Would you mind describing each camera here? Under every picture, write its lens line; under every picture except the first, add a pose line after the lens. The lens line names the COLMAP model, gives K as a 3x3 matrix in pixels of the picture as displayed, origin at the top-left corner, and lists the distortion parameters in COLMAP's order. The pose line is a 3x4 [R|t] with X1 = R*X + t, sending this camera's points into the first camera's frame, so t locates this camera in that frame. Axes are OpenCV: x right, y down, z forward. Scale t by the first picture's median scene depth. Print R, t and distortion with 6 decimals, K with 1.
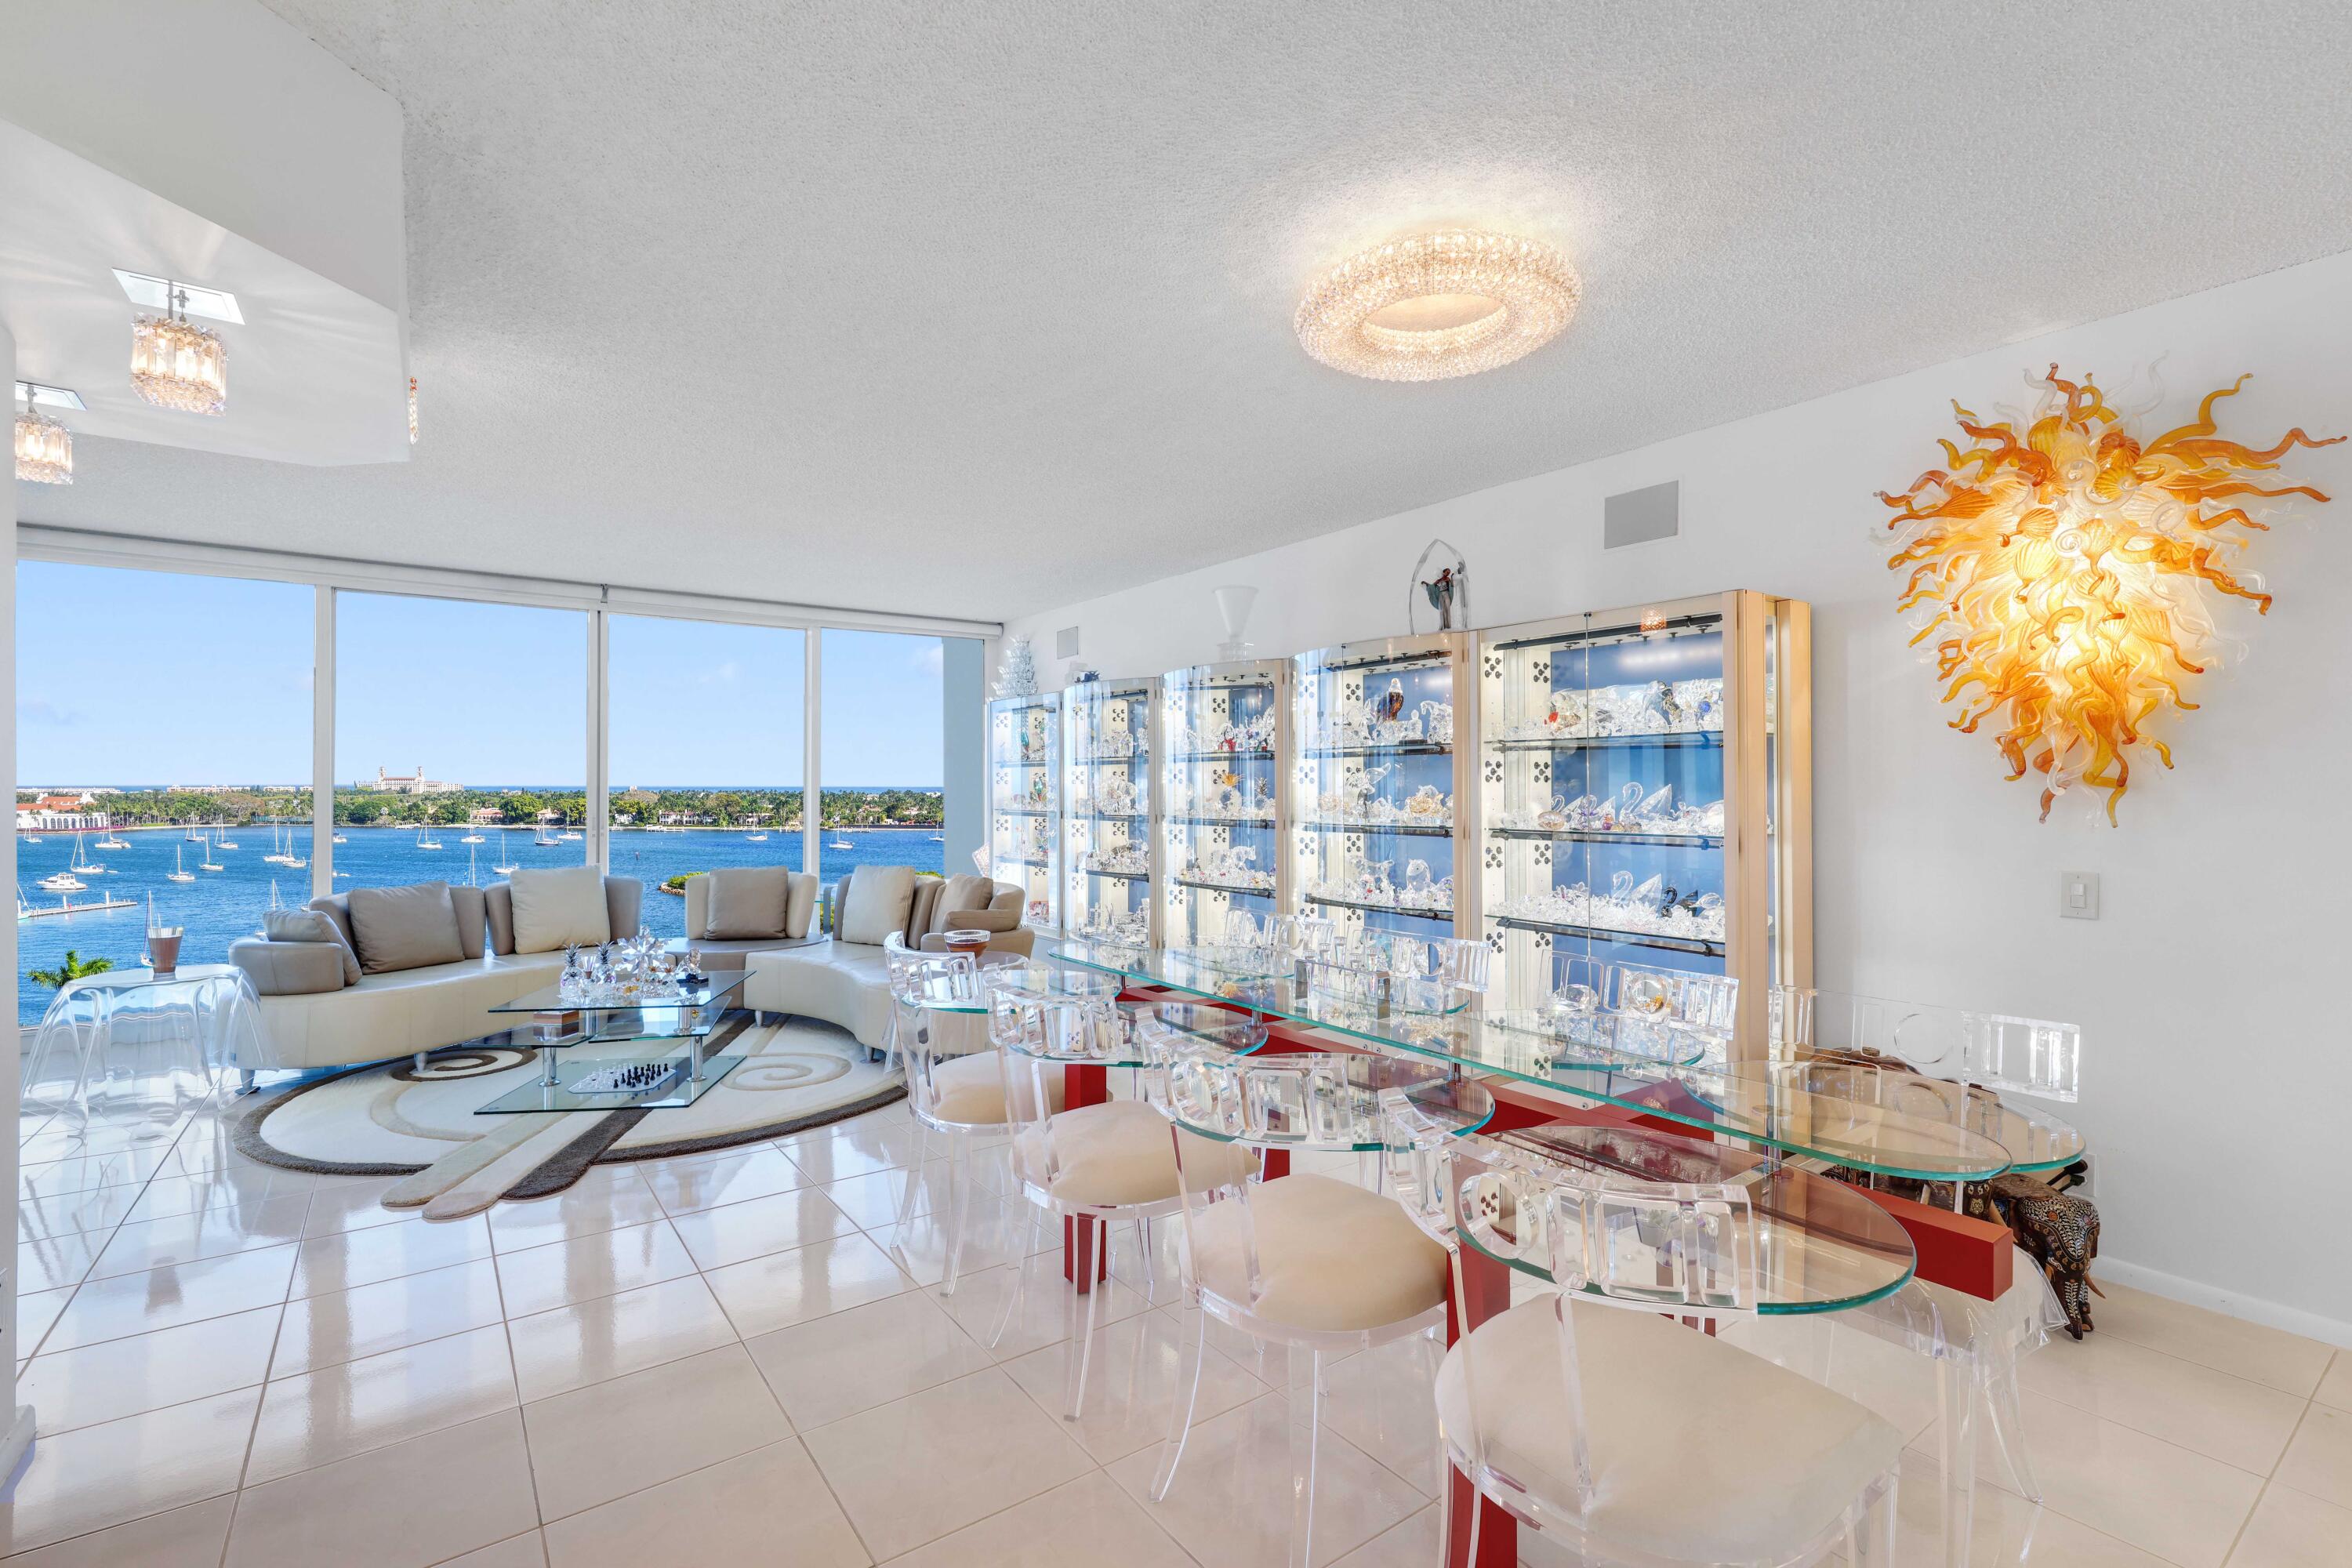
lens RADIAL K [[1040.3, 0, 1176.0], [0, 1040.3, 784.0], [0, 0, 1]] dist [0.018043, -0.018880]
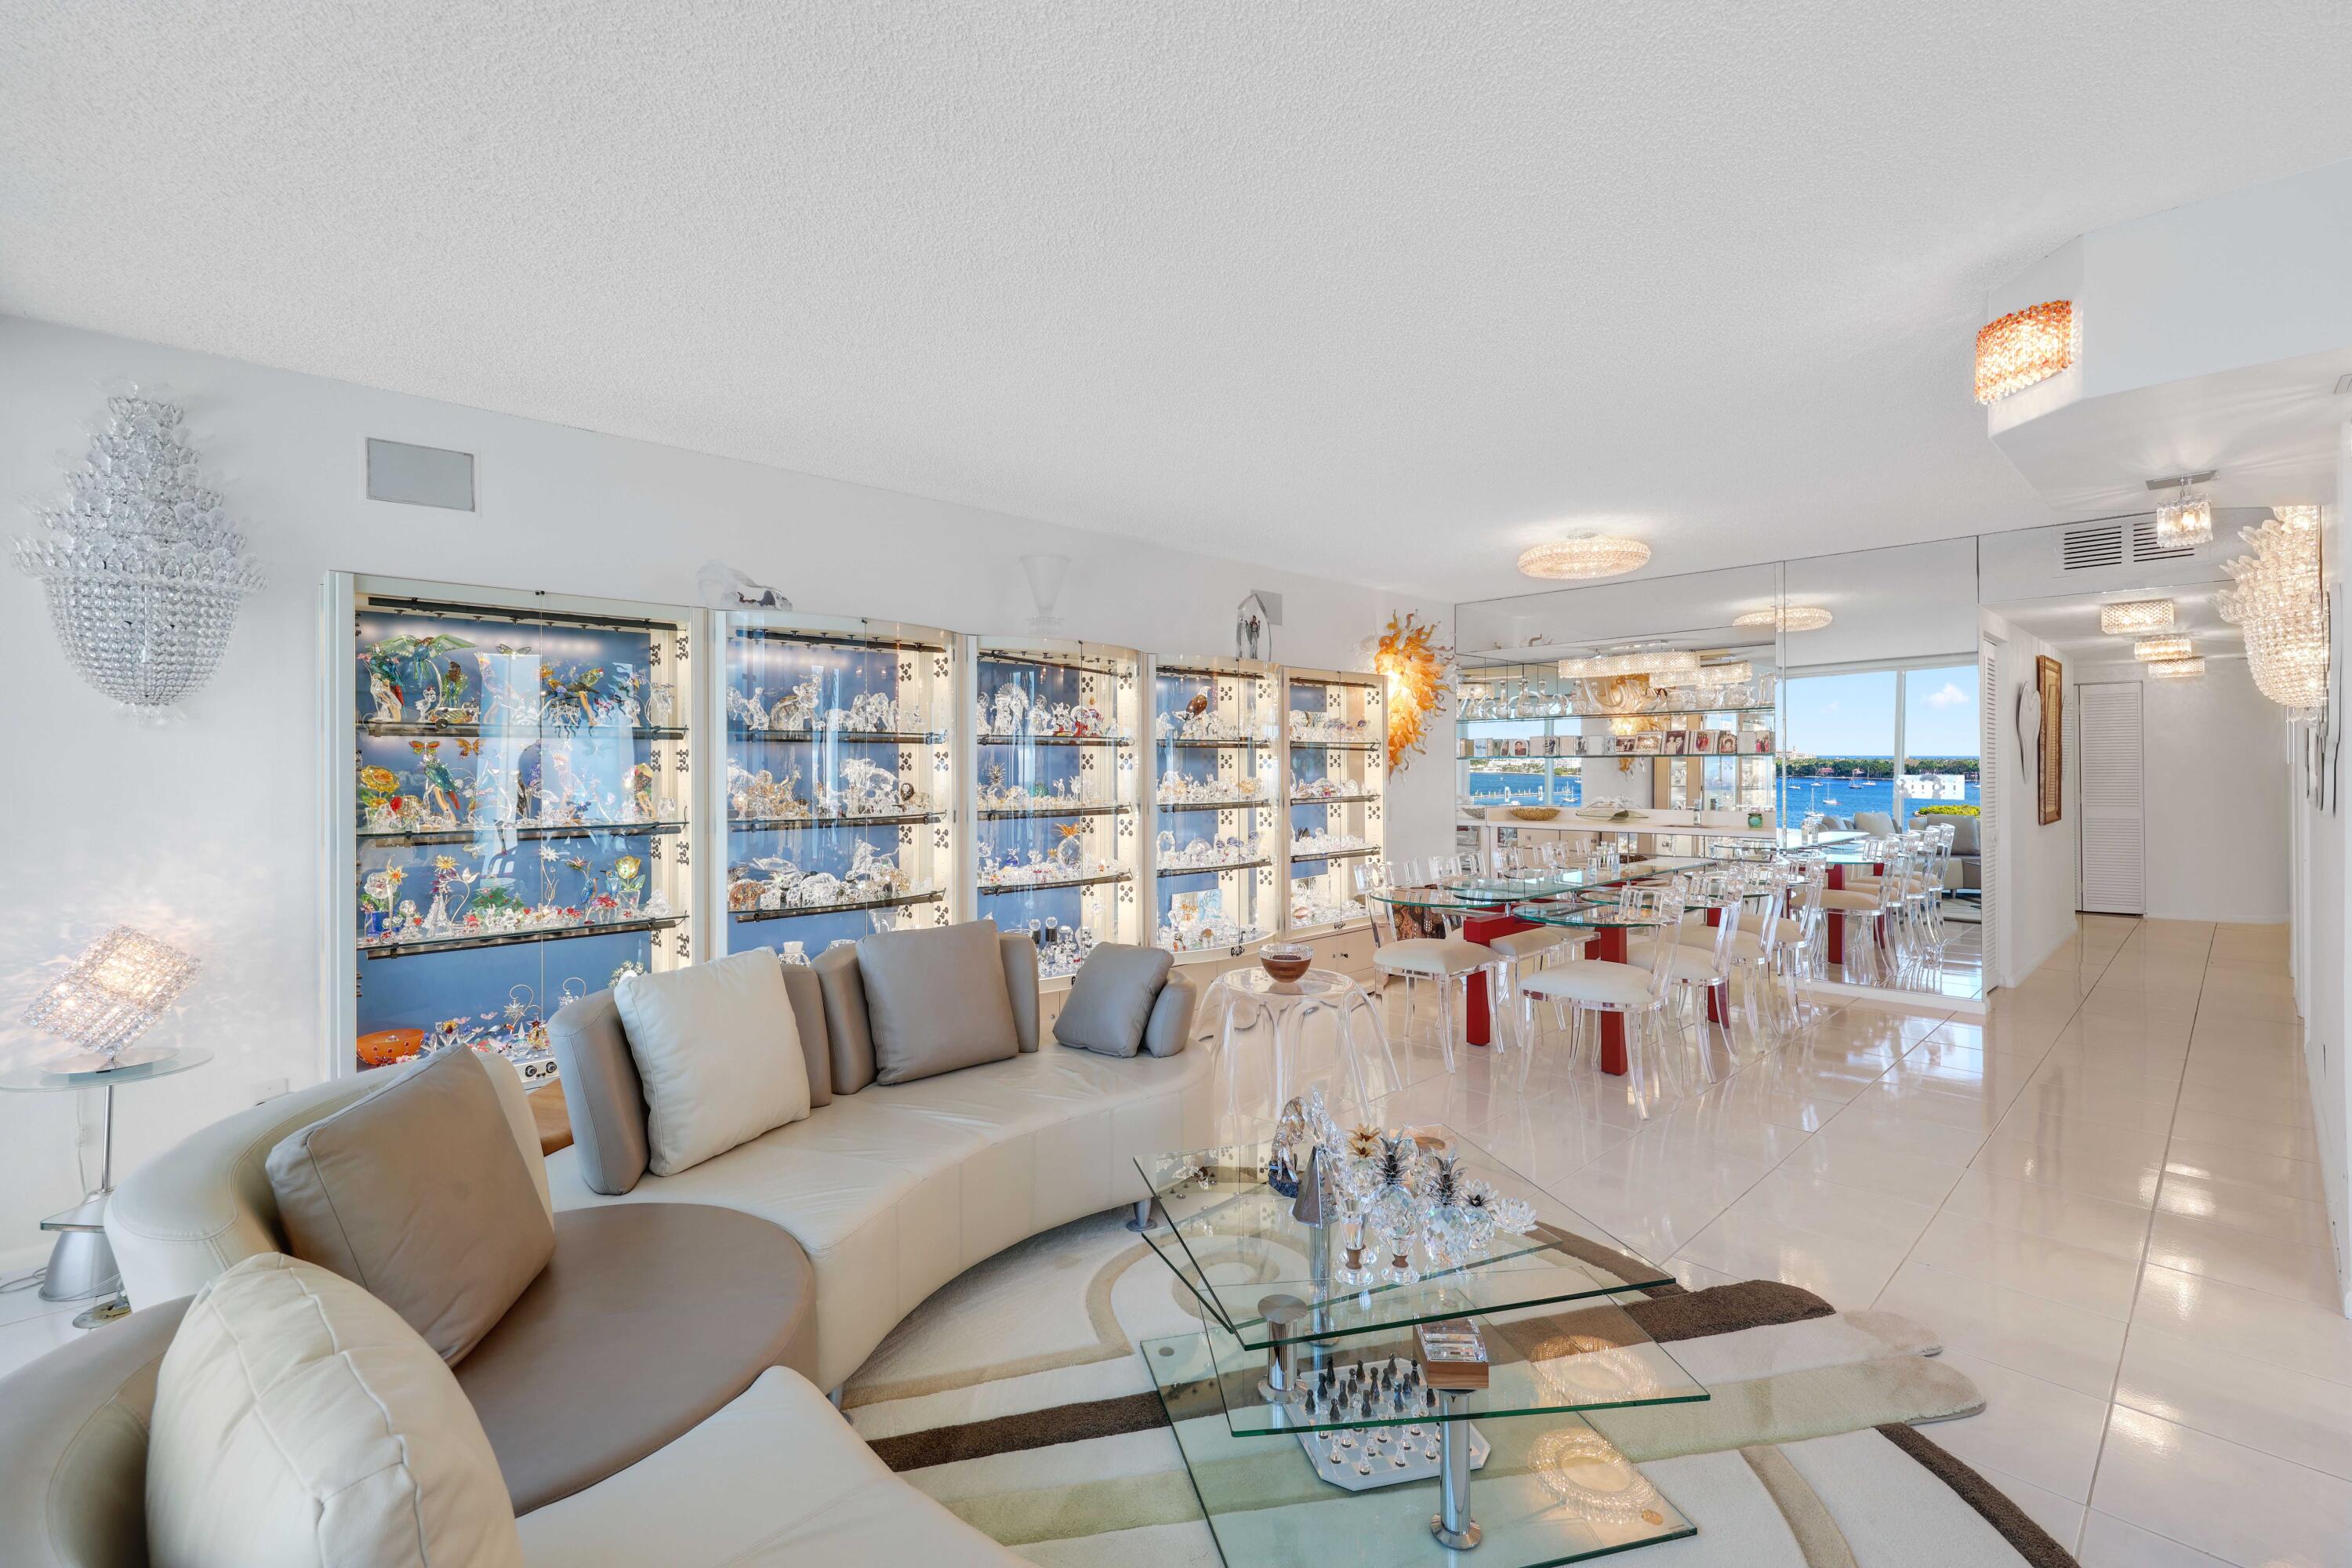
lens RADIAL K [[1017.6, 0, 1176.0], [0, 1017.6, 784.0], [0, 0, 1]] dist [0.000867, 0.000165]
pose [[-0.114779, -0.020501, 0.993179, -0.769312], [-0.003474, 0.999789, 0.020236, -0.007876], [-0.993385, -0.001128, -0.114826, 0.905859]]
